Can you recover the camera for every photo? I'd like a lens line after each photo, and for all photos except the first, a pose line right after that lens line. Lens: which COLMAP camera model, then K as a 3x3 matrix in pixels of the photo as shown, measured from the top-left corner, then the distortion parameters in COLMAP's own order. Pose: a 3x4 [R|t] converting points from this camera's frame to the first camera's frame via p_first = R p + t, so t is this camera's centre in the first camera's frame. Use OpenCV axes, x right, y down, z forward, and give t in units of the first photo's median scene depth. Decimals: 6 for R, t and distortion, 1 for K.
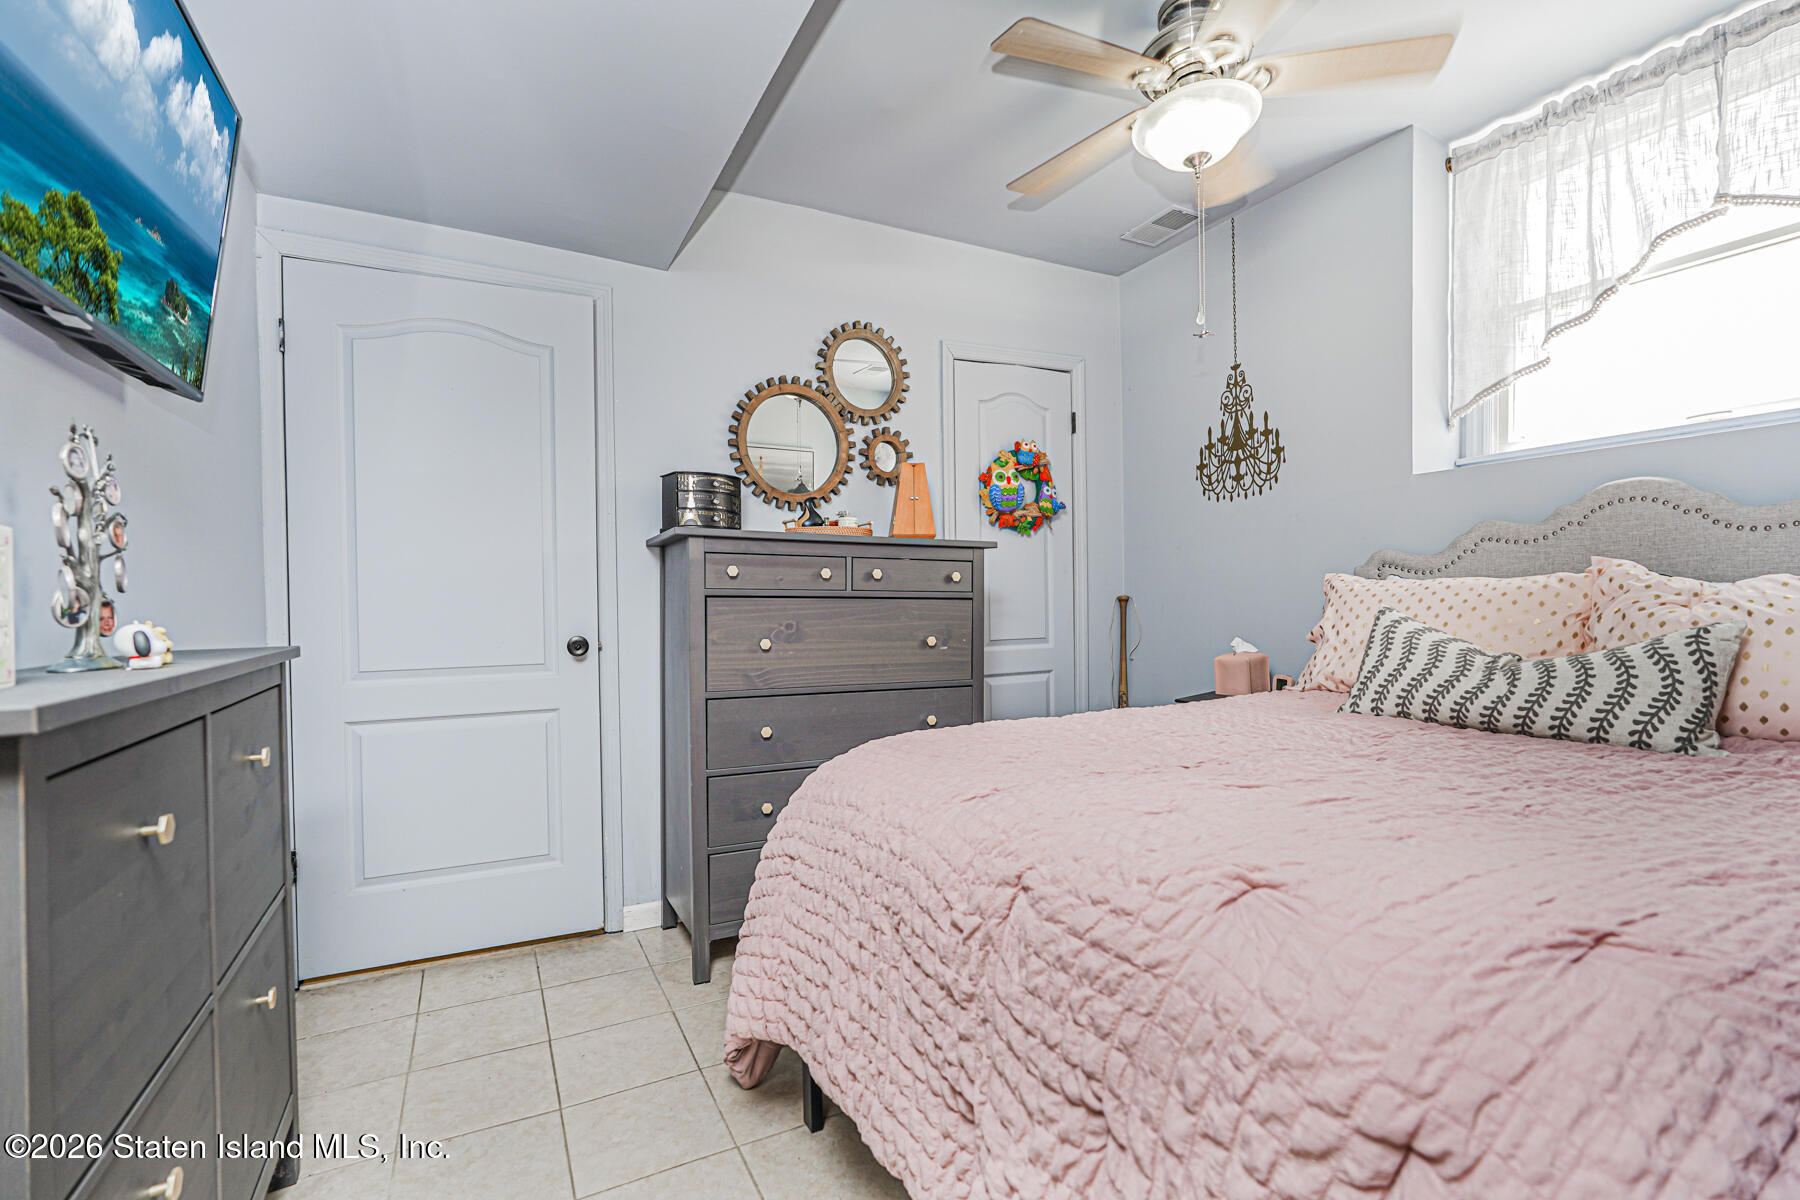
lens RADIAL K [[798.5, 0, 904.3], [0, 798.5, 604.5], [0, 0, 1]] dist [-0.001246, 0.001091]
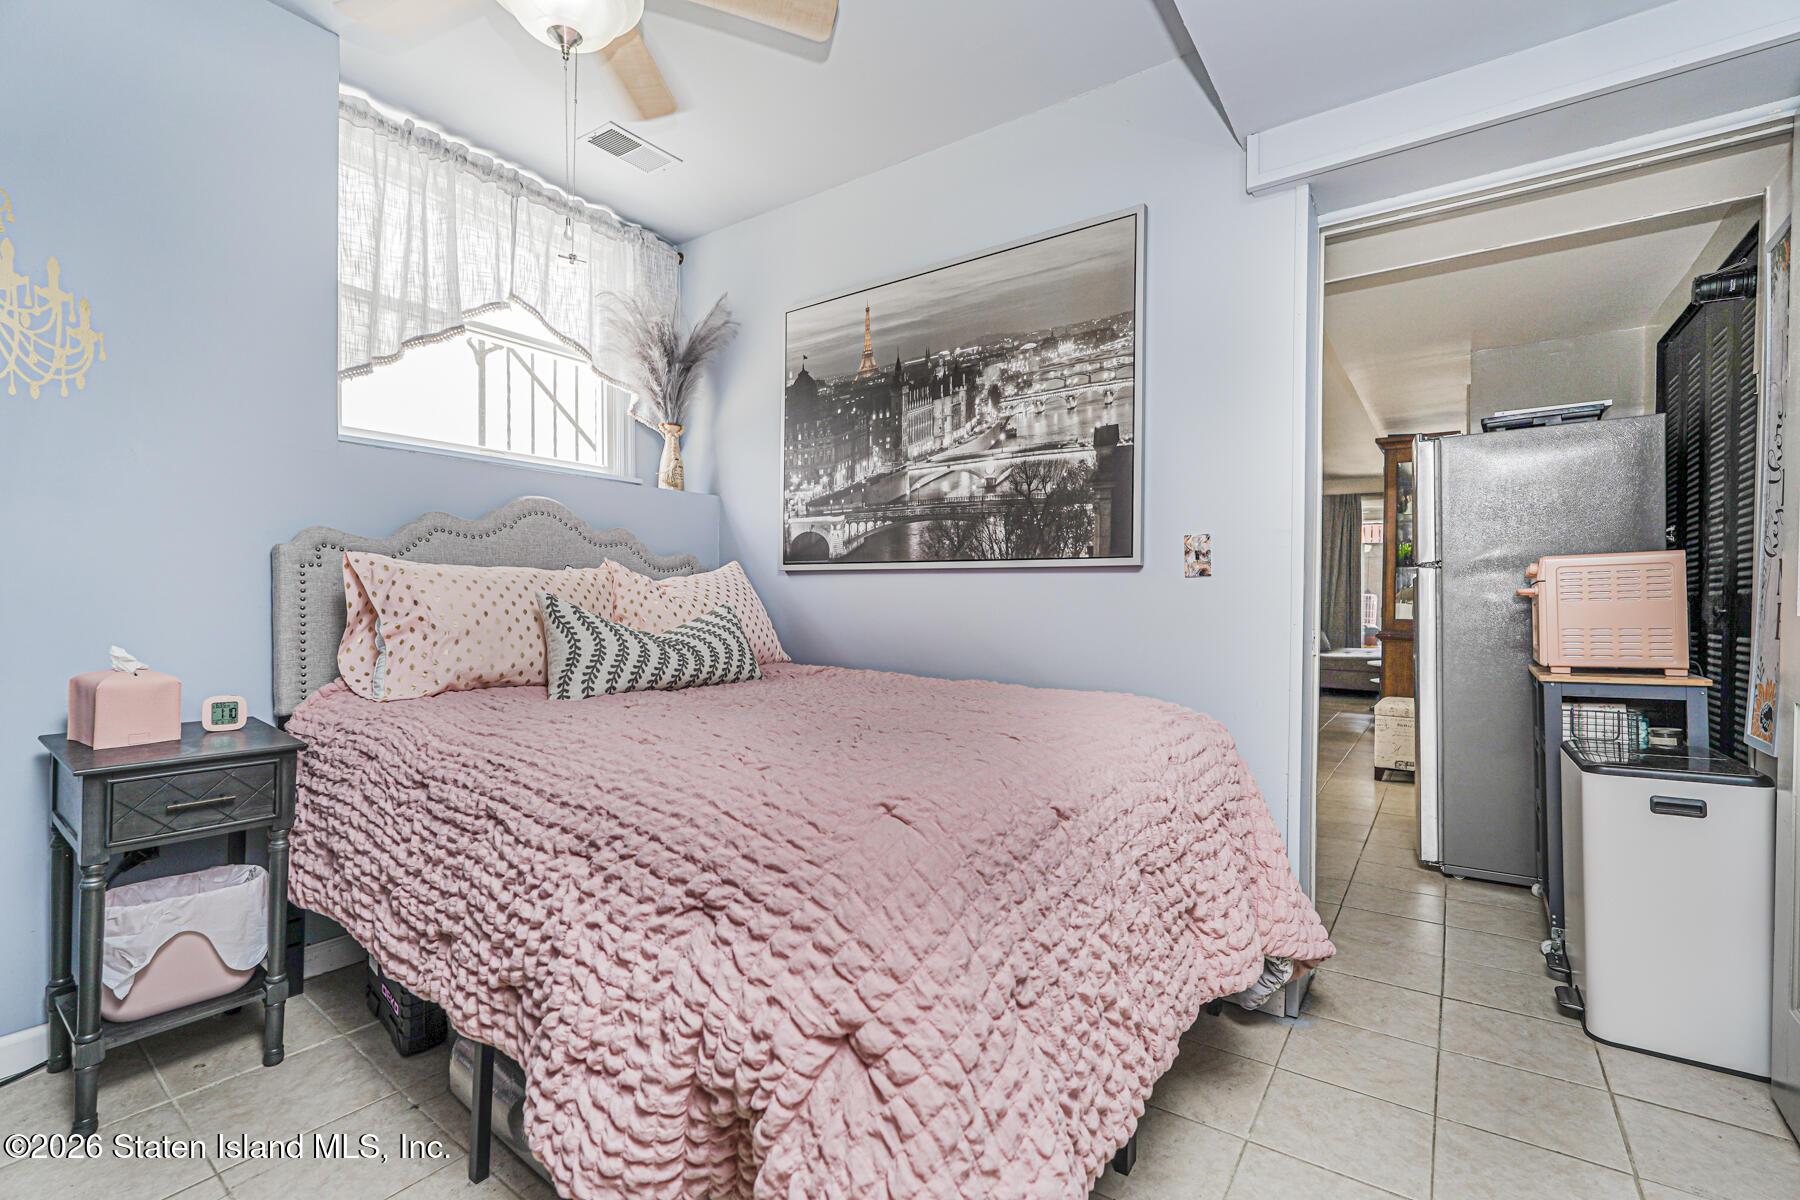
lens RADIAL K [[798.5, 0, 904.3], [0, 798.5, 604.5], [0, 0, 1]] dist [-0.001246, 0.001091]
pose [[-0.458003, -0.015906, 0.888808, -0.496934], [-0.013704, 0.999847, 0.010831, -0.002062], [-0.888845, -0.007220, -0.458151, 0.987169]]
